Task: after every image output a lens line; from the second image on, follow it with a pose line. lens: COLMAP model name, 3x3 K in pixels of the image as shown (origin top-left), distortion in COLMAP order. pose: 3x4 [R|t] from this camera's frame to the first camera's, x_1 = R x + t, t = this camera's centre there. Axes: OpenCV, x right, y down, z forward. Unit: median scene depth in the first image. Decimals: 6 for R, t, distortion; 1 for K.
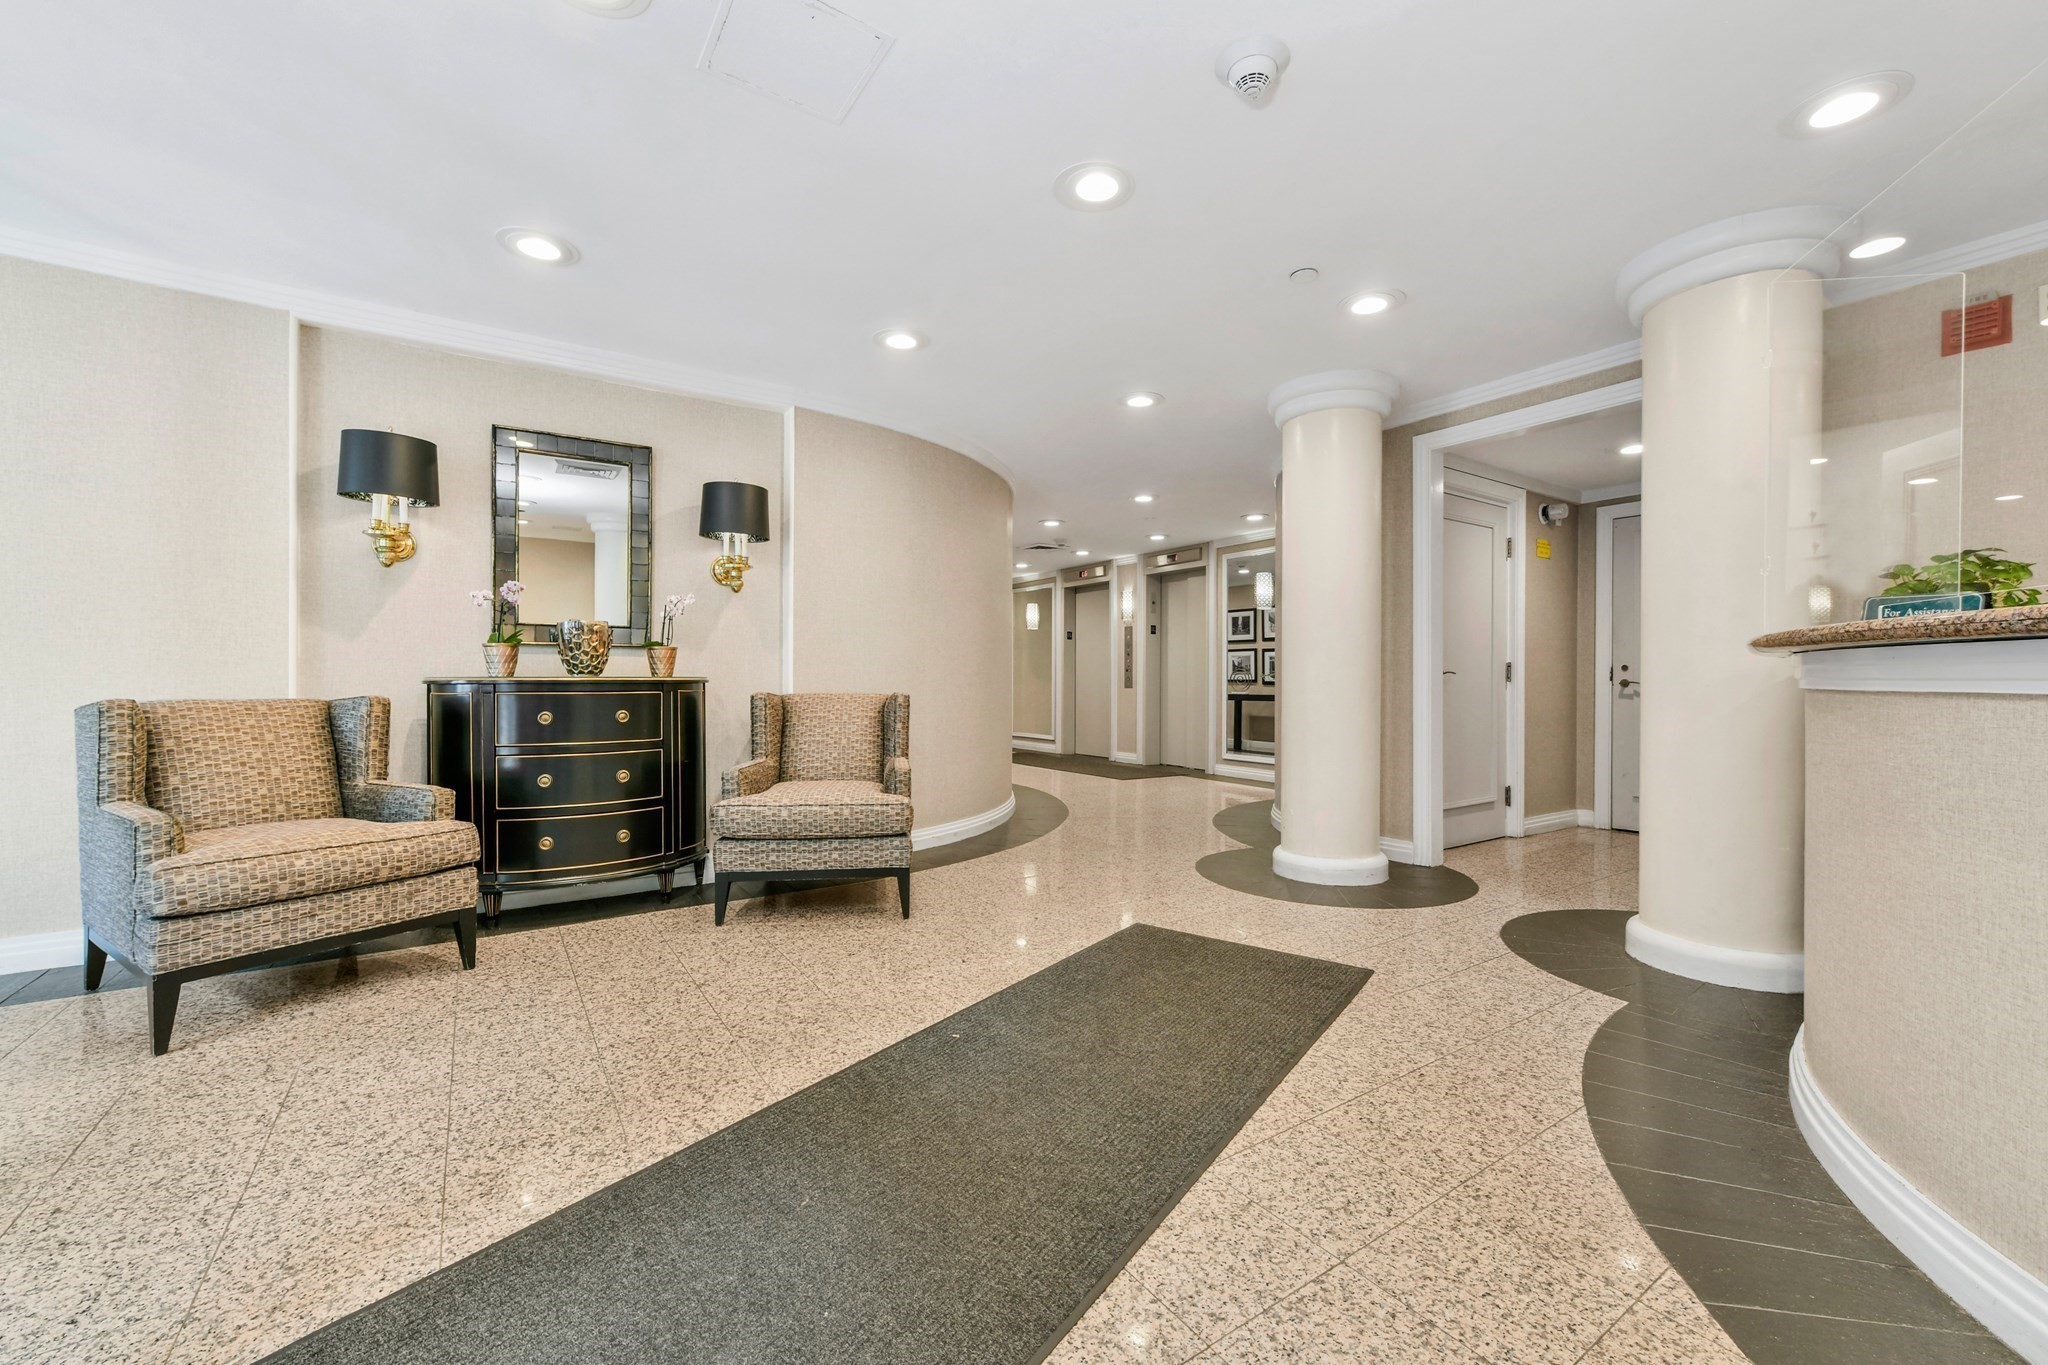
lens RADIAL K [[840.0, 0, 1028.0], [0, 840.0, 684.4], [0, 0, 1]] dist [0.010201, 0.001098]
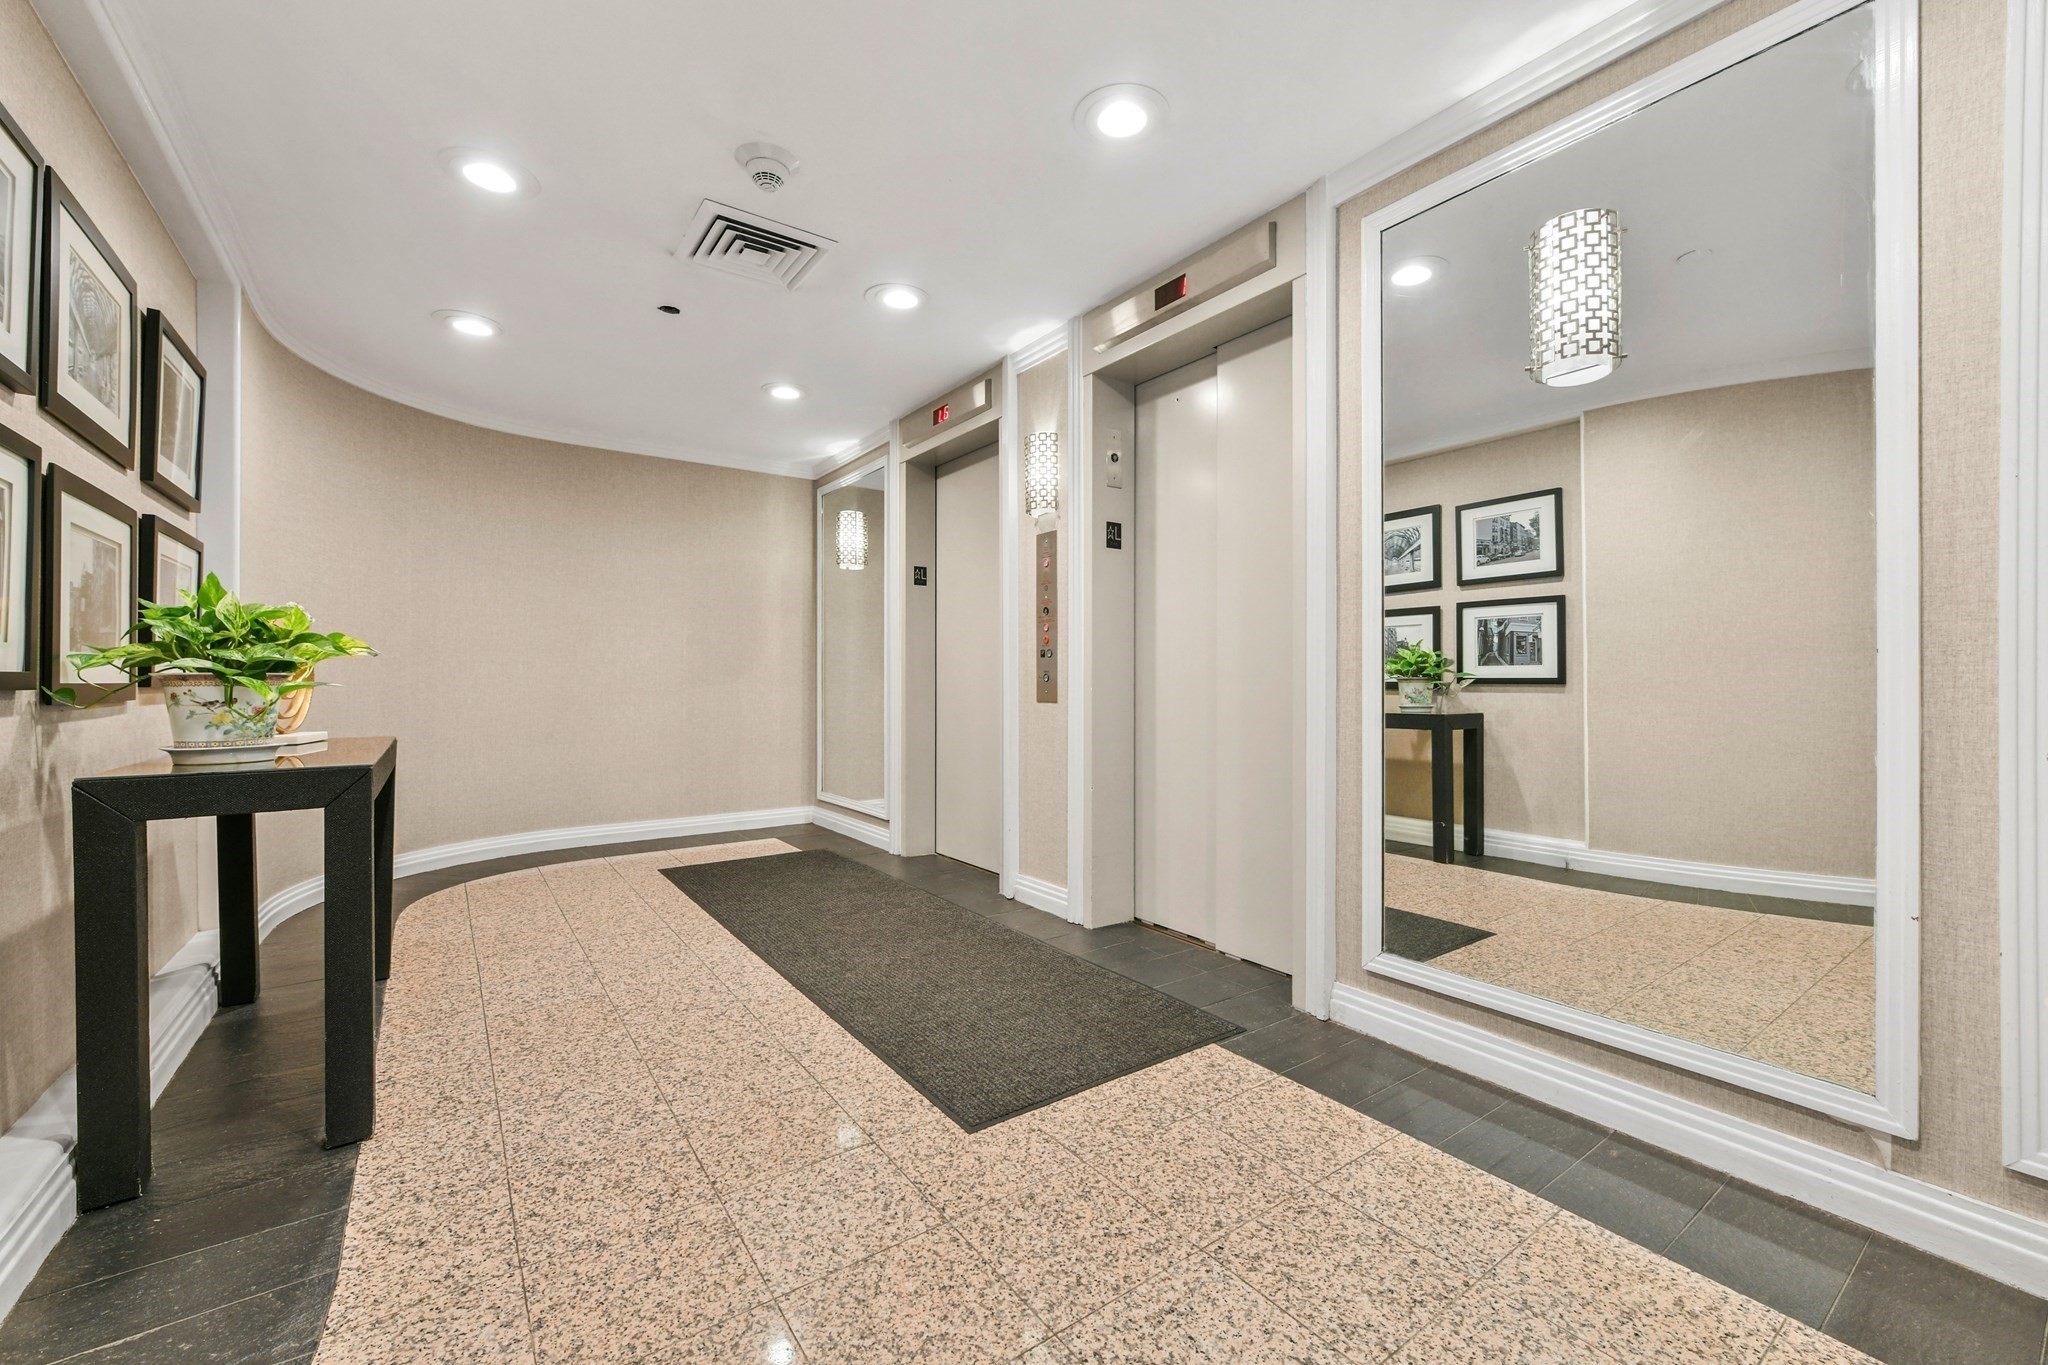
lens RADIAL K [[840.0, 0, 1021.3], [0, 840.0, 680.4], [0, 0, 1]] dist [0.010201, 0.001098]
pose [[0.999730, 0.001102, 0.023225, 0.100025], [-0.000888, 0.999957, -0.009223, -0.001924], [-0.023234, 0.009200, 0.999688, 0.635280]]
